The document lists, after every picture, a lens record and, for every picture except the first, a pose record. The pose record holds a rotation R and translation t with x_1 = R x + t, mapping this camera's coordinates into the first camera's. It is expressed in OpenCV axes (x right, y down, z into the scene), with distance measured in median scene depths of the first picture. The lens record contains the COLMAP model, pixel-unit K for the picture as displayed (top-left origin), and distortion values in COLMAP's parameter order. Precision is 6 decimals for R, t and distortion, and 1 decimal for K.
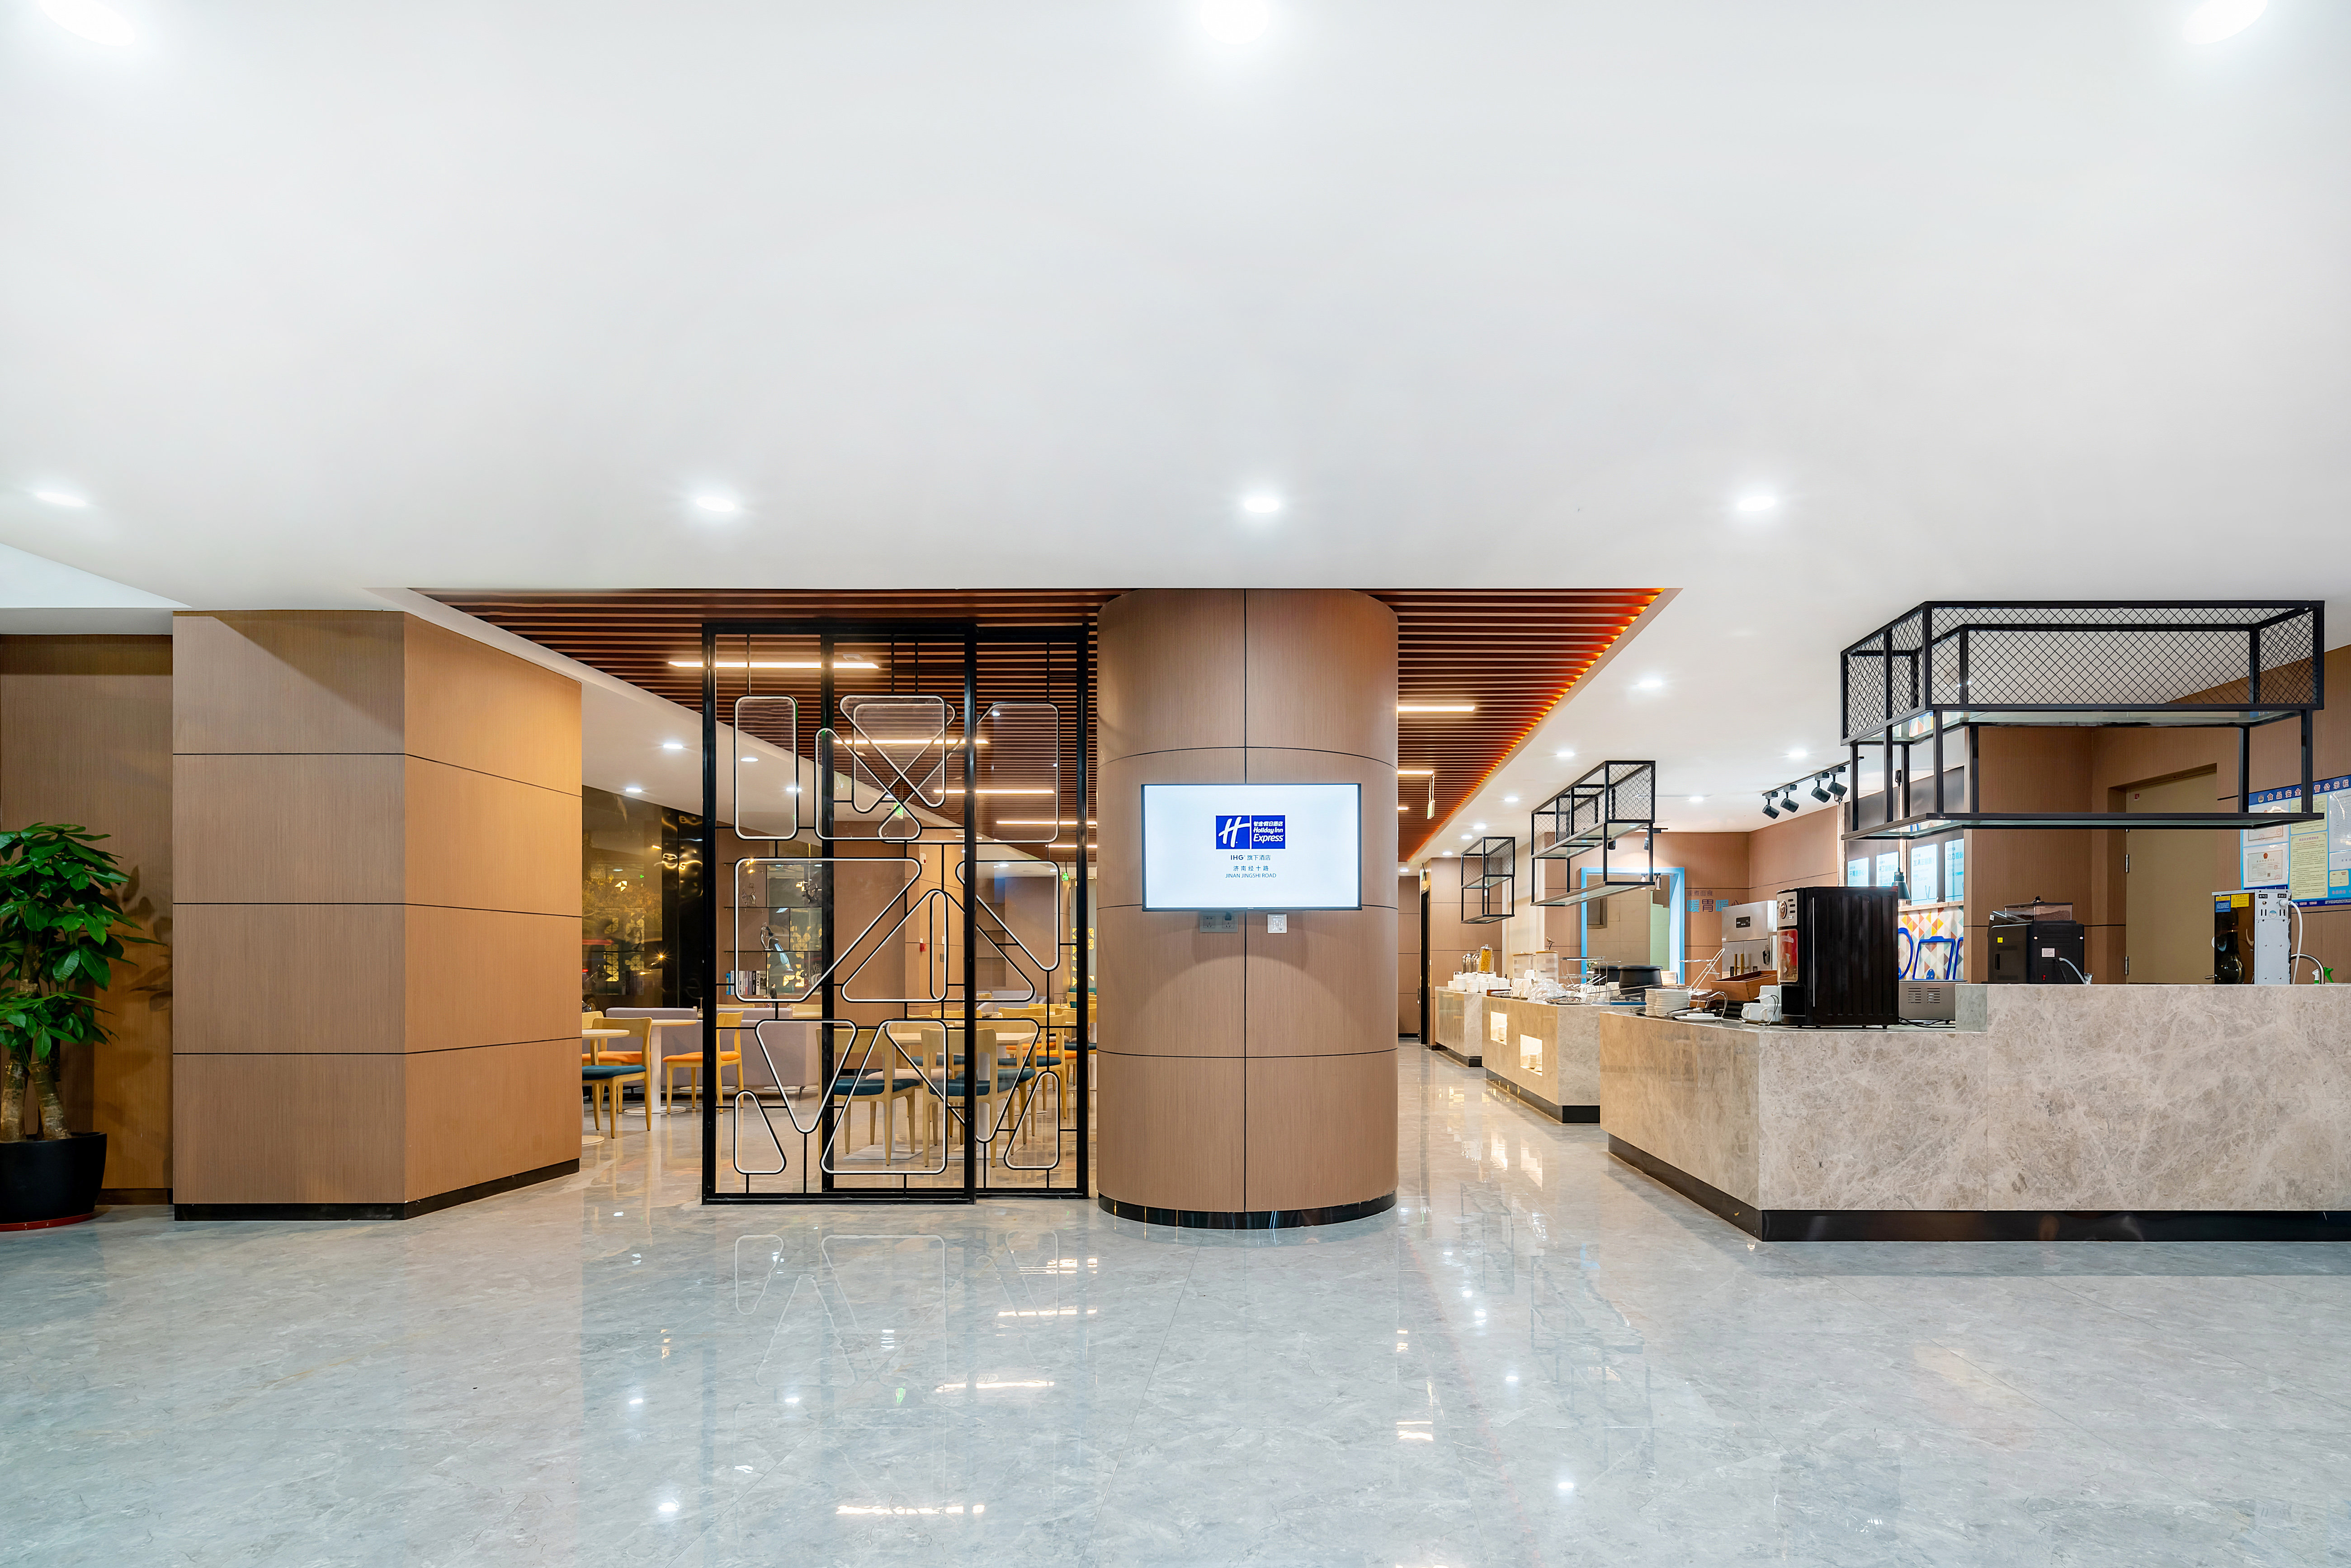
lens RADIAL K [[1181.3, 0, 1323.8], [0, 1181.3, 966.1], [0, 0, 1]] dist [0.008470, 0.001471]
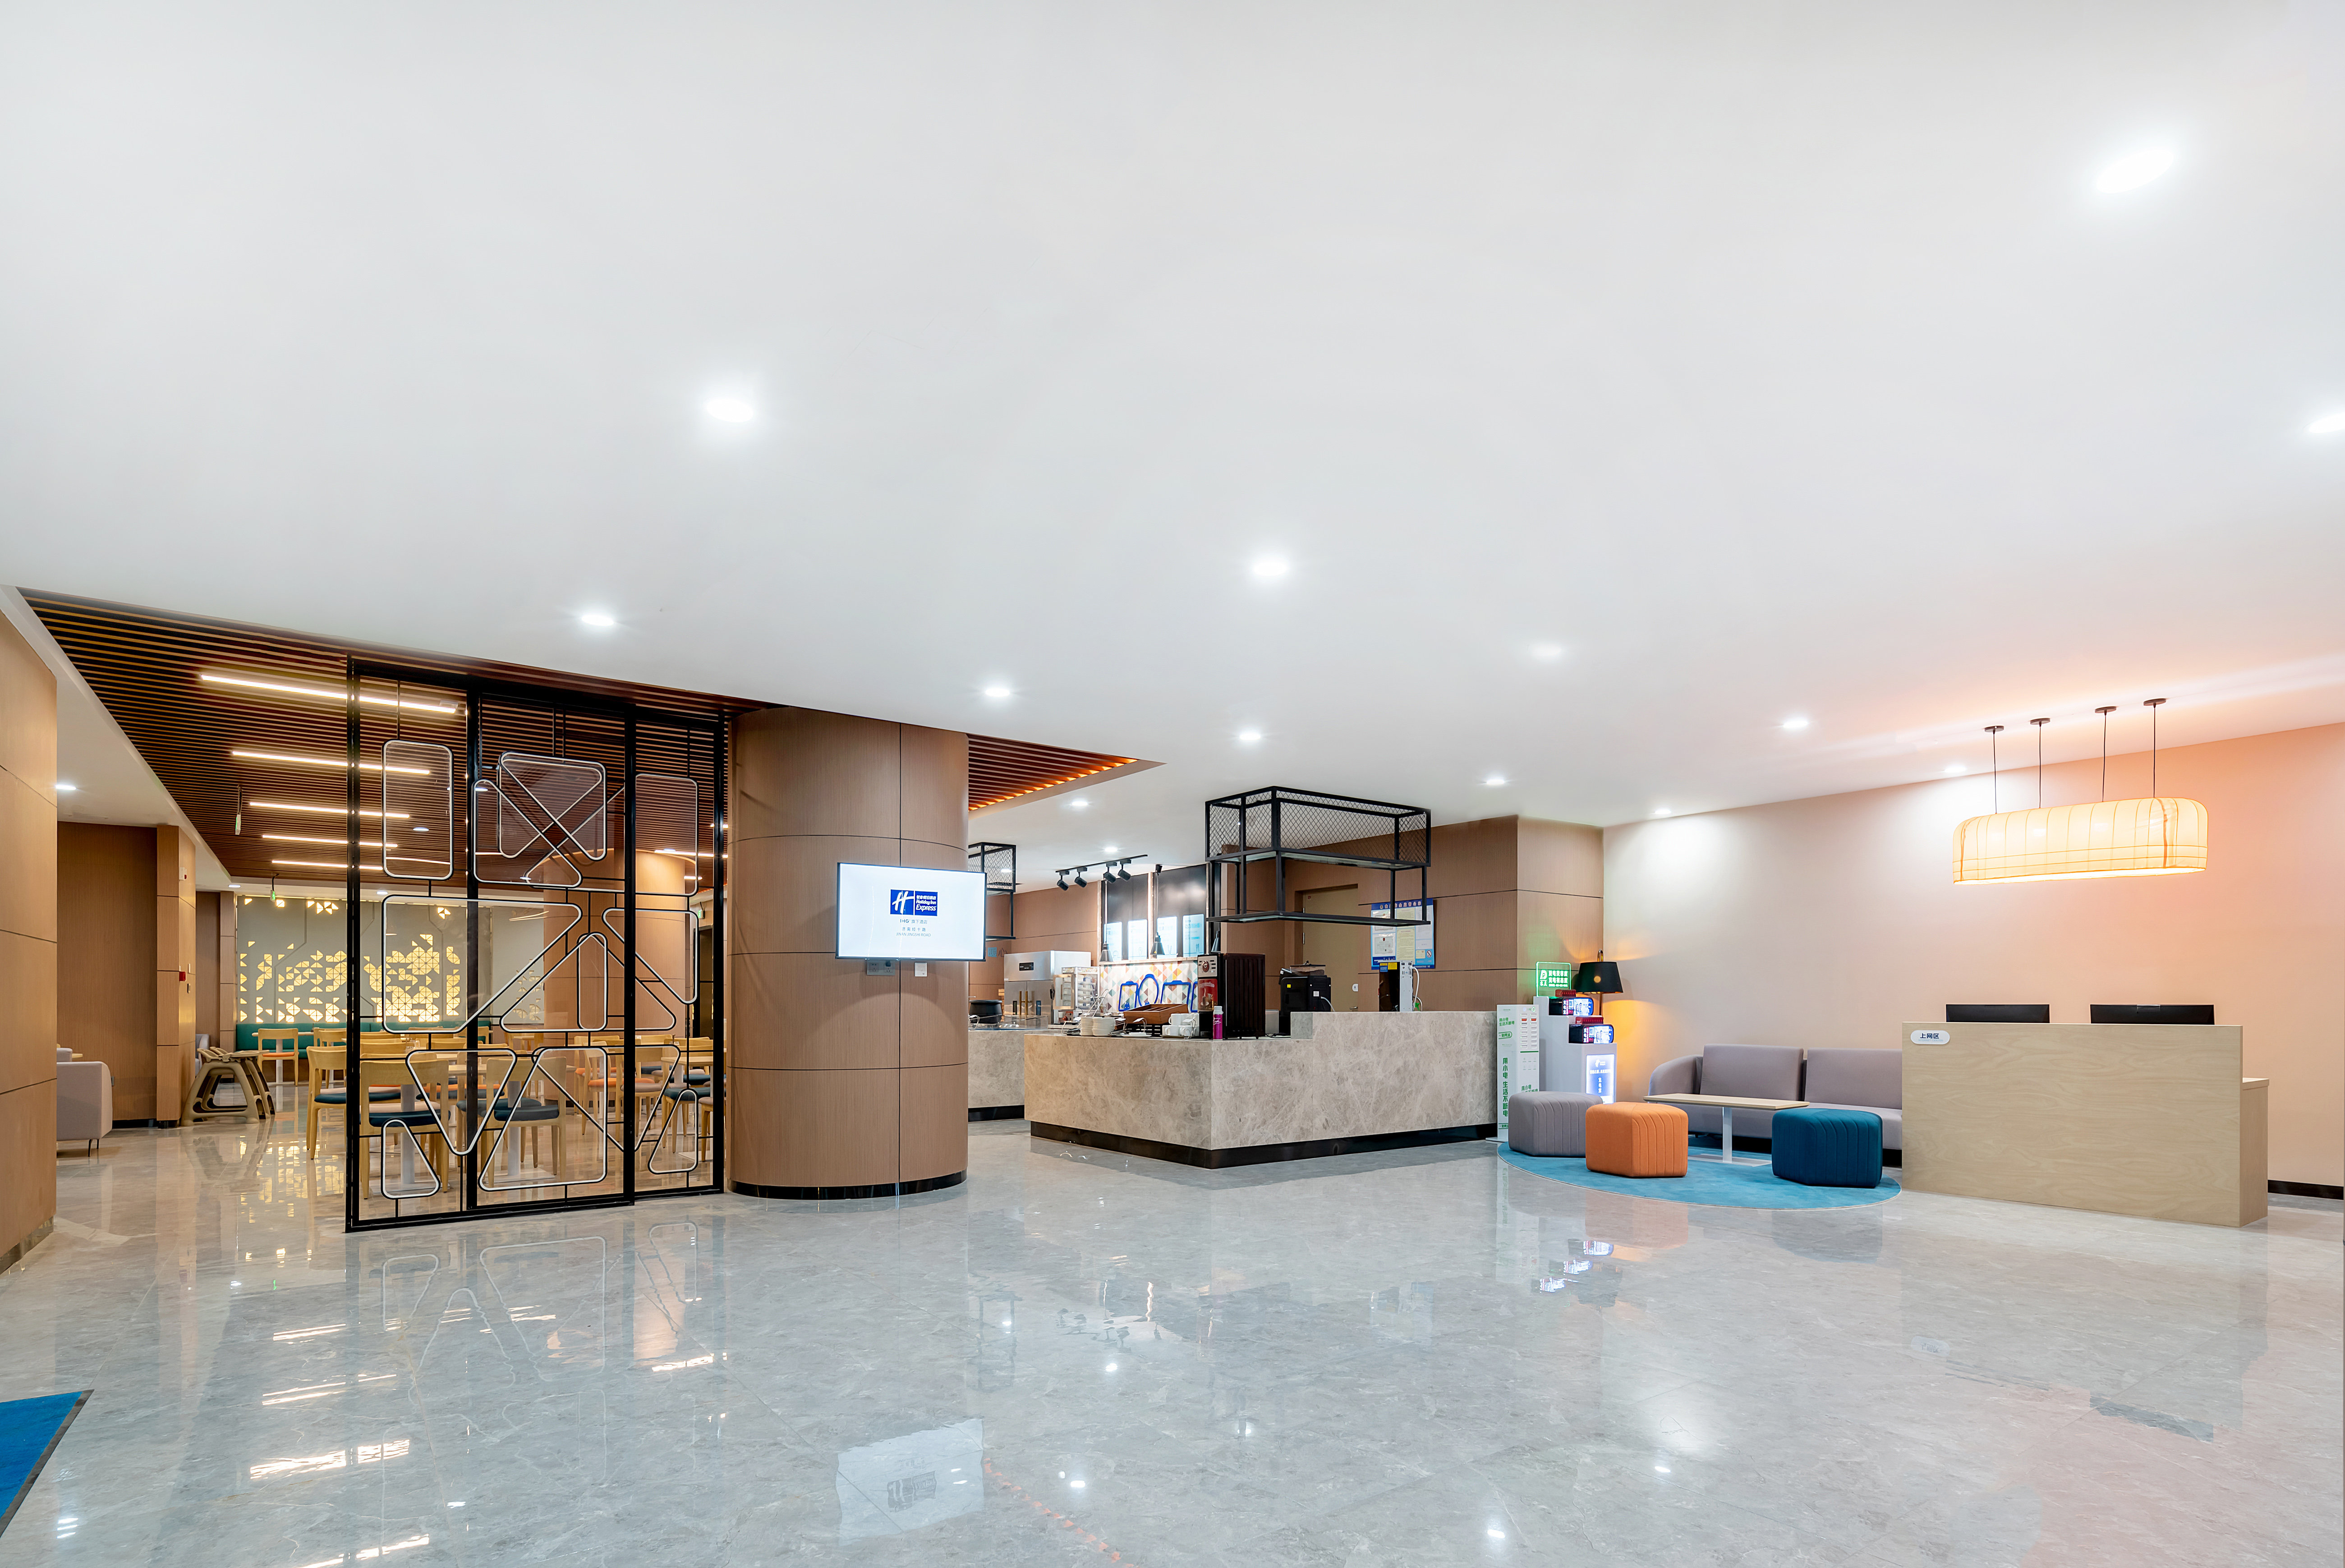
lens RADIAL K [[1178.5, 0, 1162.6], [0, 1178.5, 996.1], [0, 0, 1]] dist [0.008470, 0.001471]
pose [[0.803488, 0.004646, 0.595303, -0.622747], [-0.003249, 0.999989, -0.003420, -0.001493], [-0.595312, 0.000813, 0.803494, -0.259443]]
